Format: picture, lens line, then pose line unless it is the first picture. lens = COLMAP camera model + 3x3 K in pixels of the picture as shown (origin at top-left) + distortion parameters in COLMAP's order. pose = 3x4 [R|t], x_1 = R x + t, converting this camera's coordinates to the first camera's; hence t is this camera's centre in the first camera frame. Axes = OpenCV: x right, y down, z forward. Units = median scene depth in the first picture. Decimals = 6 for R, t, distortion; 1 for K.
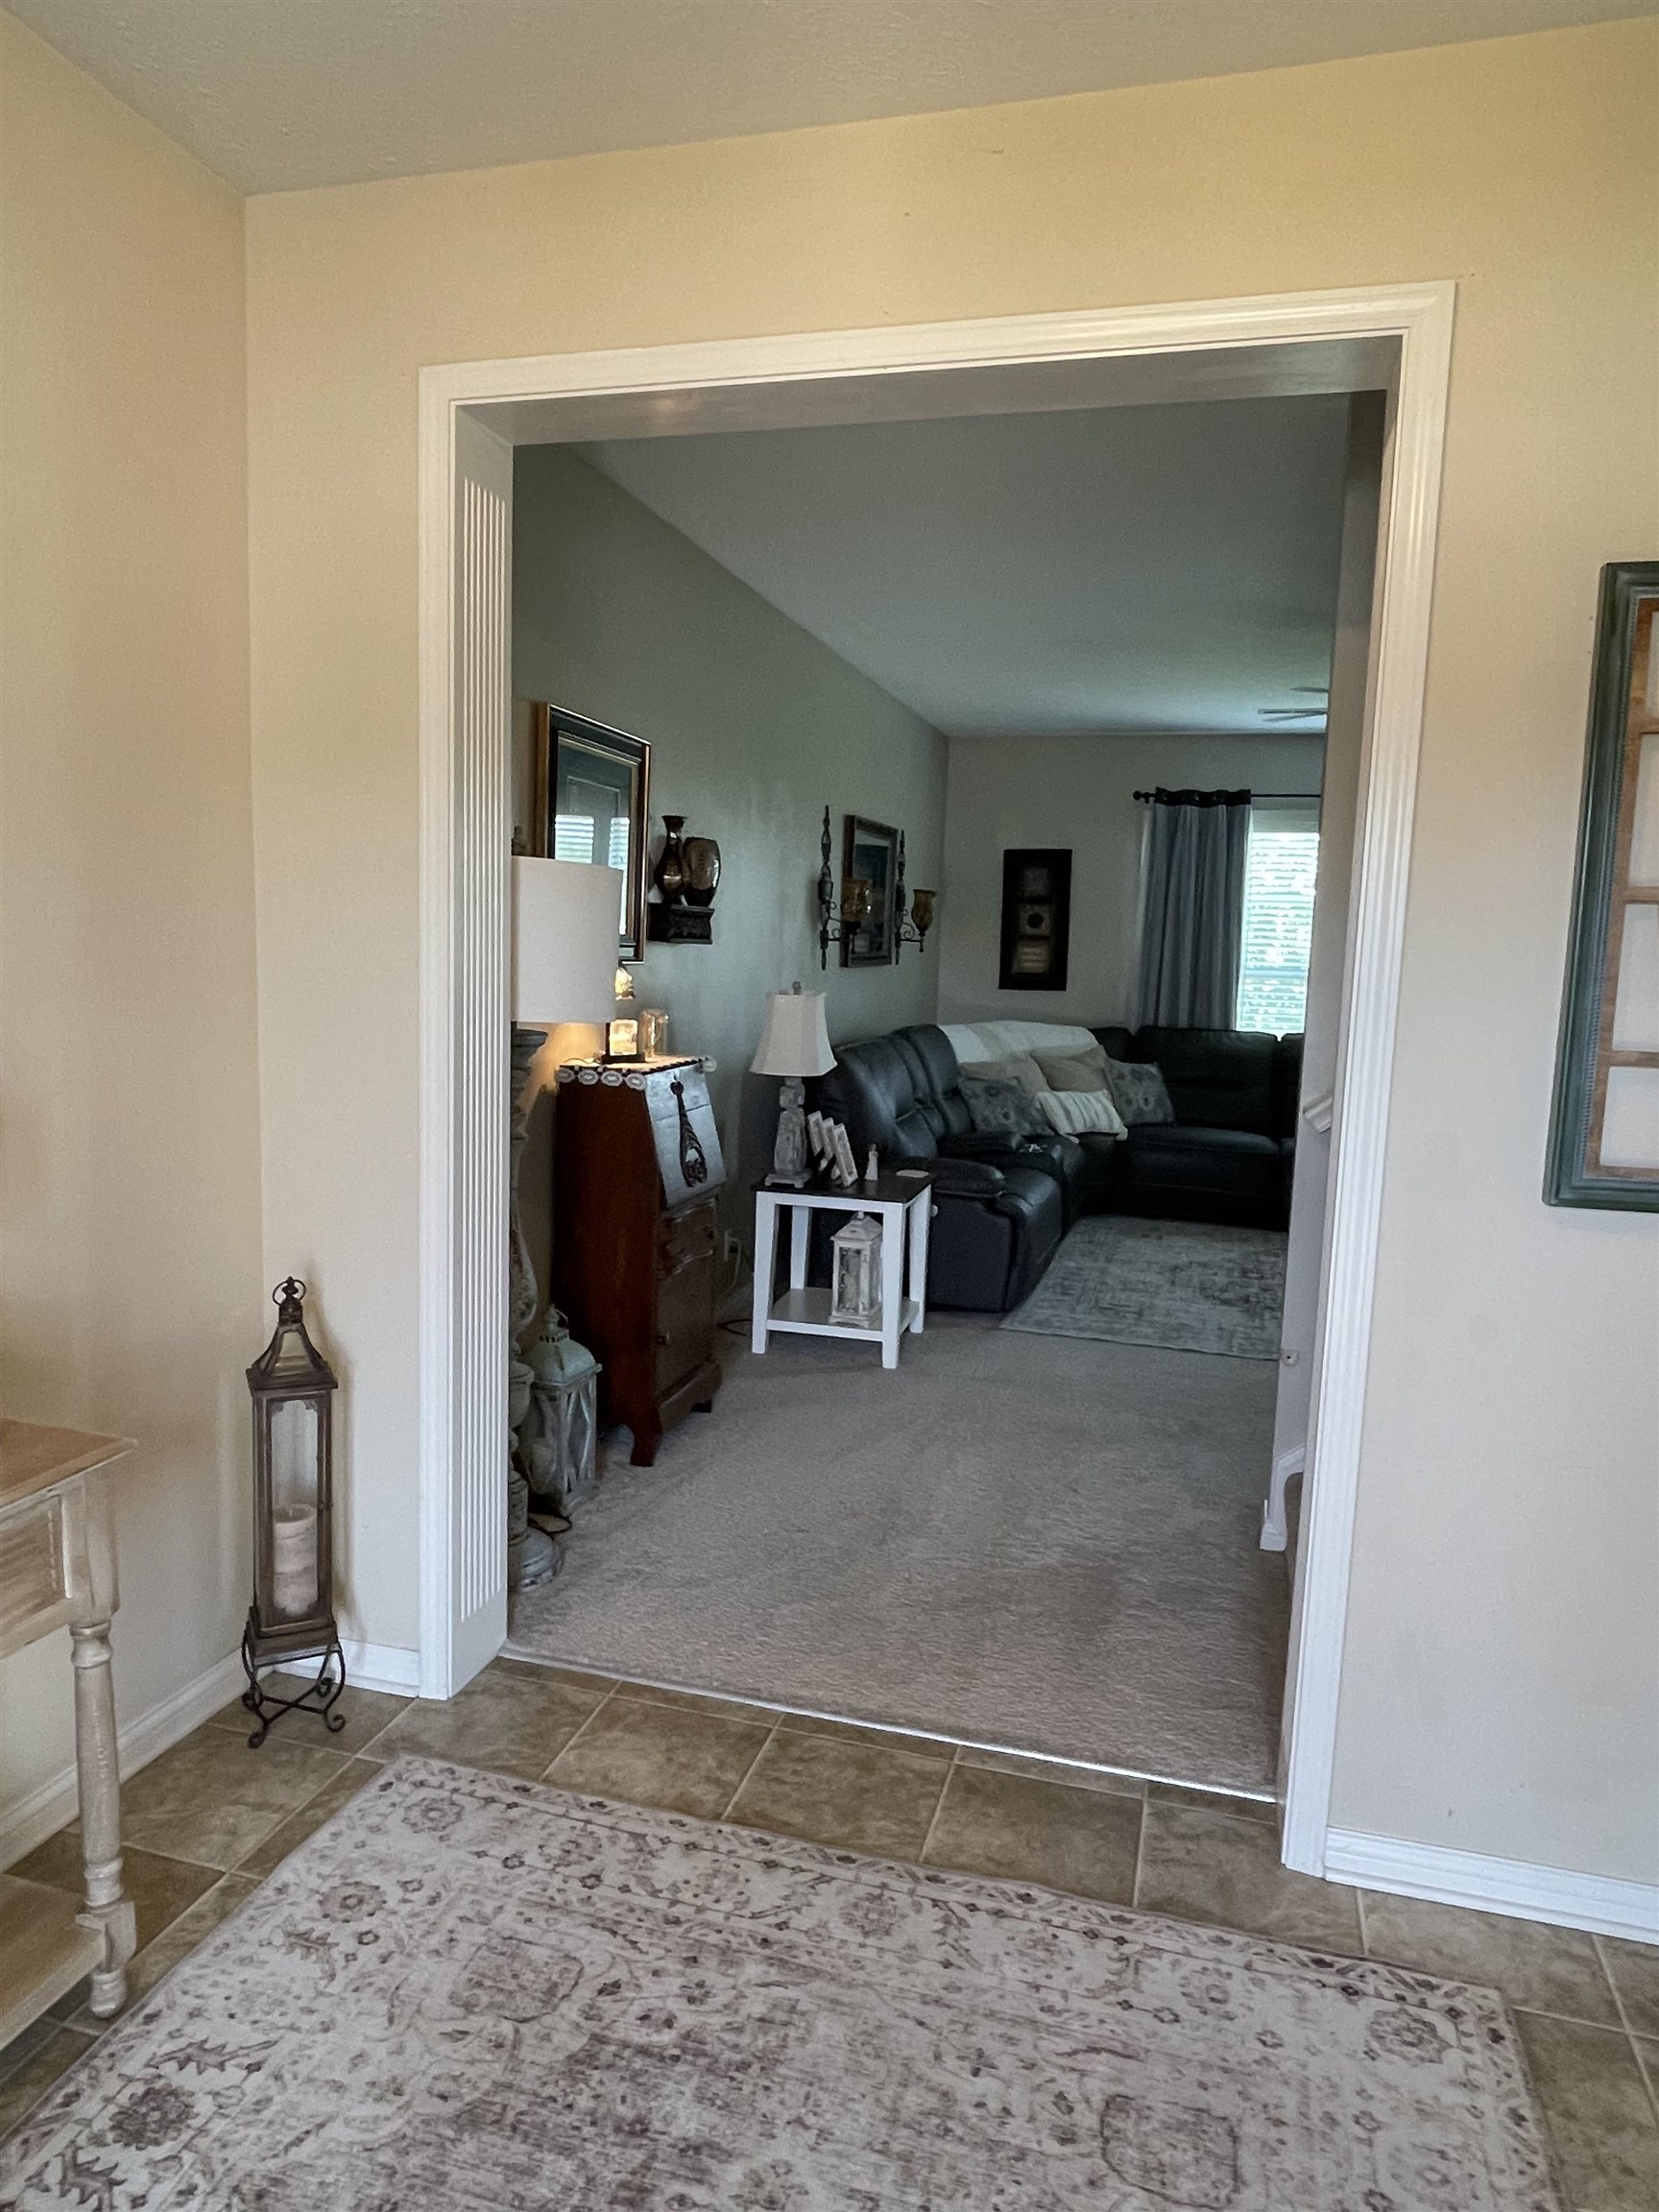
lens RADIAL K [[1405.1, 0, 832.6], [0, 1405.1, 1105.9], [0, 0, 1]] dist [0.003596, -0.018603]
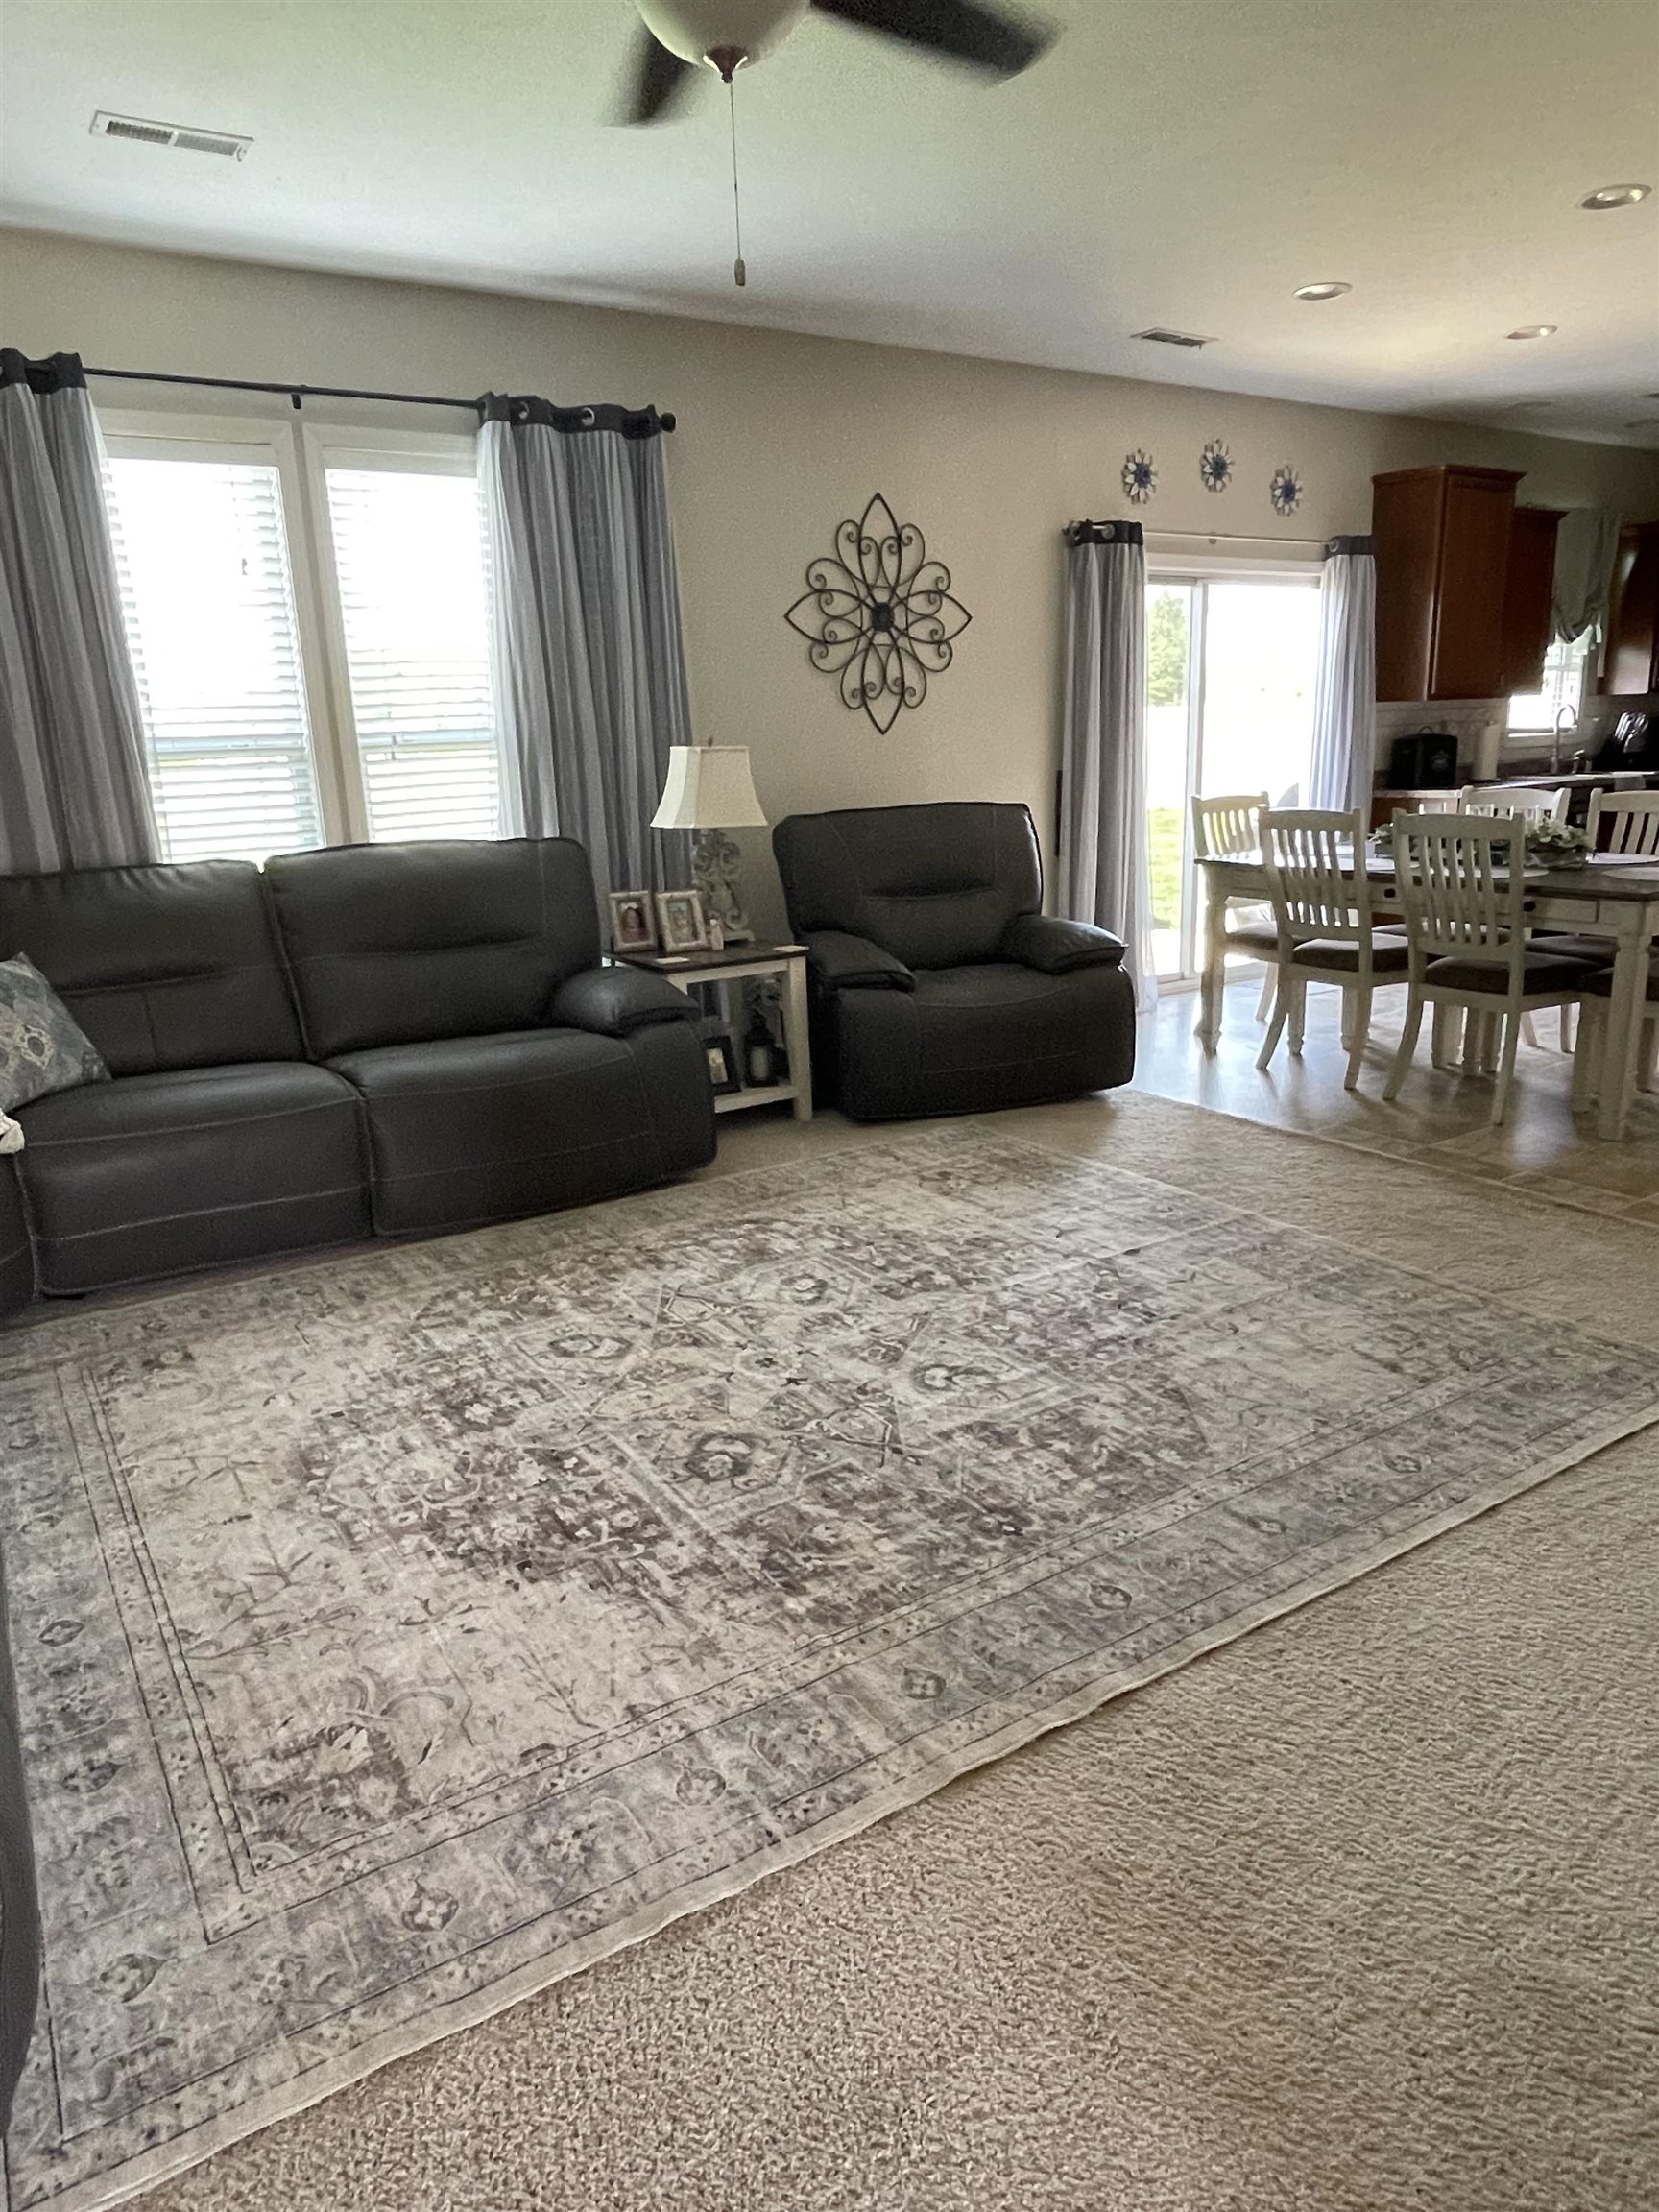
lens RADIAL K [[1405.1, 0, 818.8], [0, 1405.1, 1107.2], [0, 0, 1]] dist [0.003596, -0.018603]
pose [[0.659770, -0.247752, 0.709452, 0.087671], [0.143661, 0.968260, 0.204532, -0.054414], [-0.737607, -0.033023, 0.674422, 0.694346]]
